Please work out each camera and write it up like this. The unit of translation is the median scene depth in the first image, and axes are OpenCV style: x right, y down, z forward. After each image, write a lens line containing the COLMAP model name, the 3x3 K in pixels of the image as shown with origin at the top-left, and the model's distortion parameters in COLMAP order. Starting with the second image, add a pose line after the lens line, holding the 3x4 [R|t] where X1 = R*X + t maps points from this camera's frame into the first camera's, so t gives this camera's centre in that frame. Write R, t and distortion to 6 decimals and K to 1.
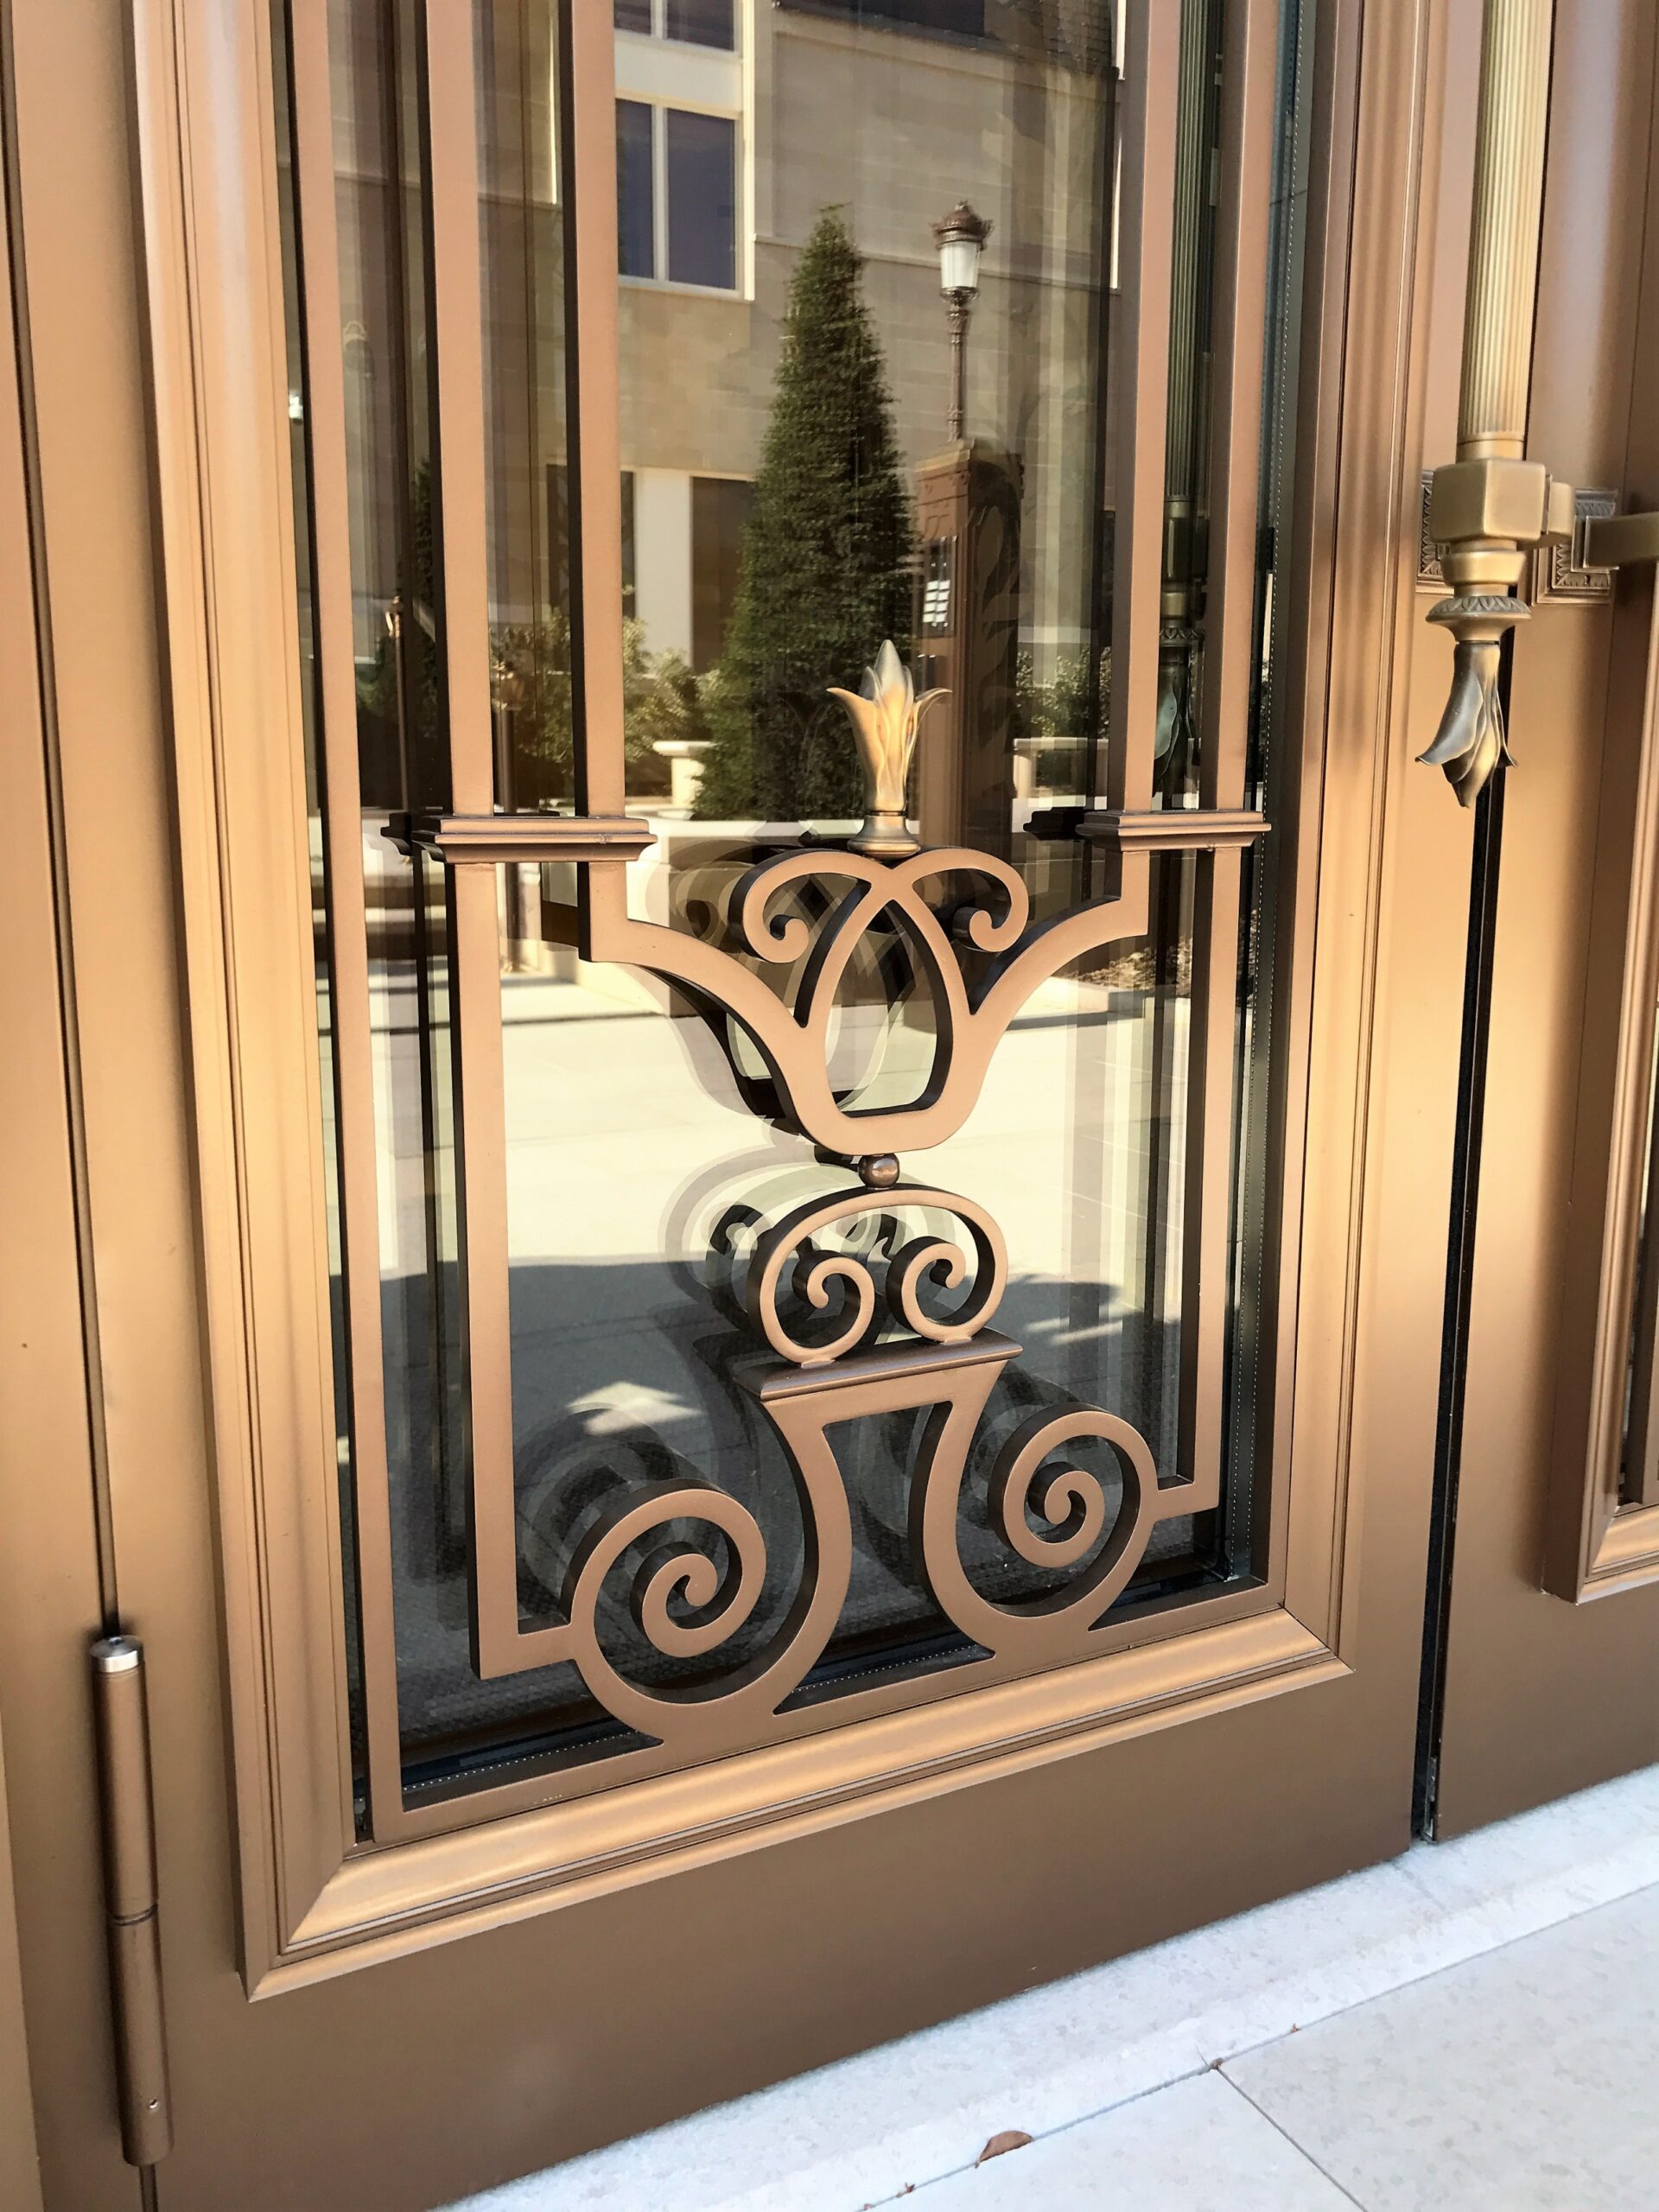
lens RADIAL K [[1796.5, 0, 834.7], [0, 1796.5, 1105.9], [0, 0, 1]] dist [-0.001011, -0.000705]
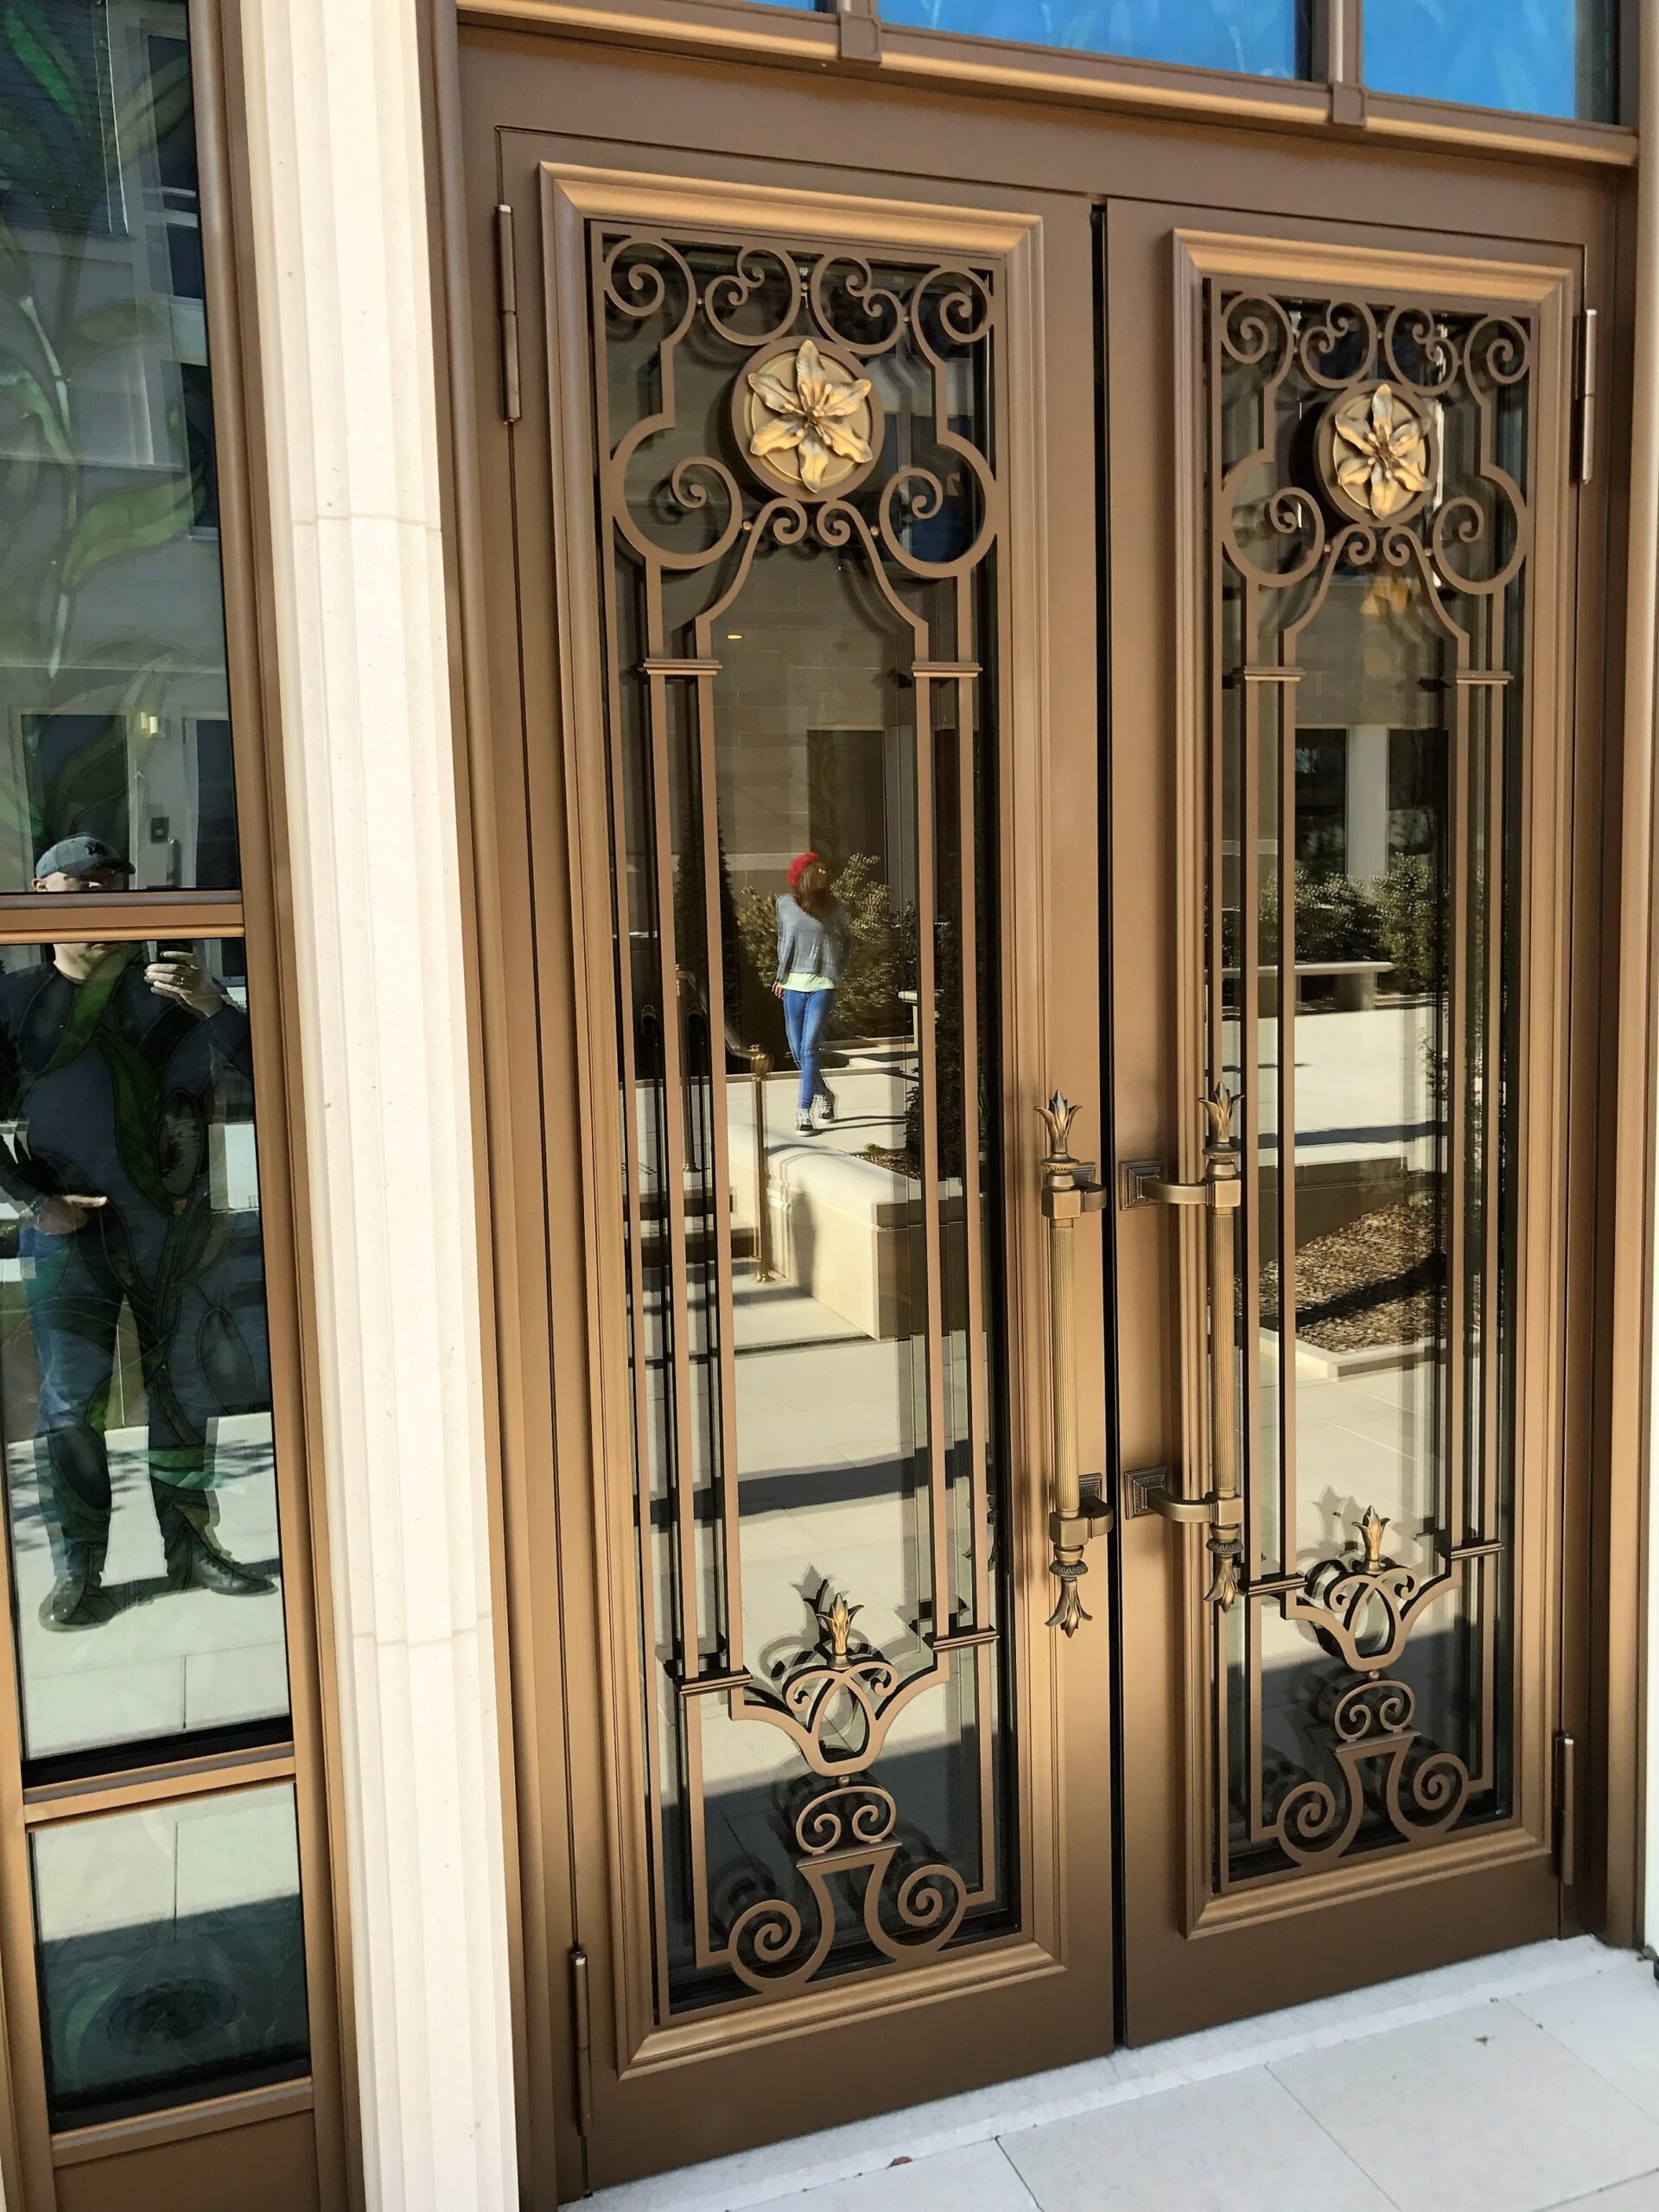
lens RADIAL K [[1796.5, 0, 824.5], [0, 1796.5, 1101.5], [0, 0, 1]] dist [-0.001011, -0.000705]
pose [[0.989996, -0.013090, -0.140485, 0.369842], [0.002590, 0.997206, -0.074661, -0.736703], [0.141069, 0.073550, 0.987264, -1.653866]]
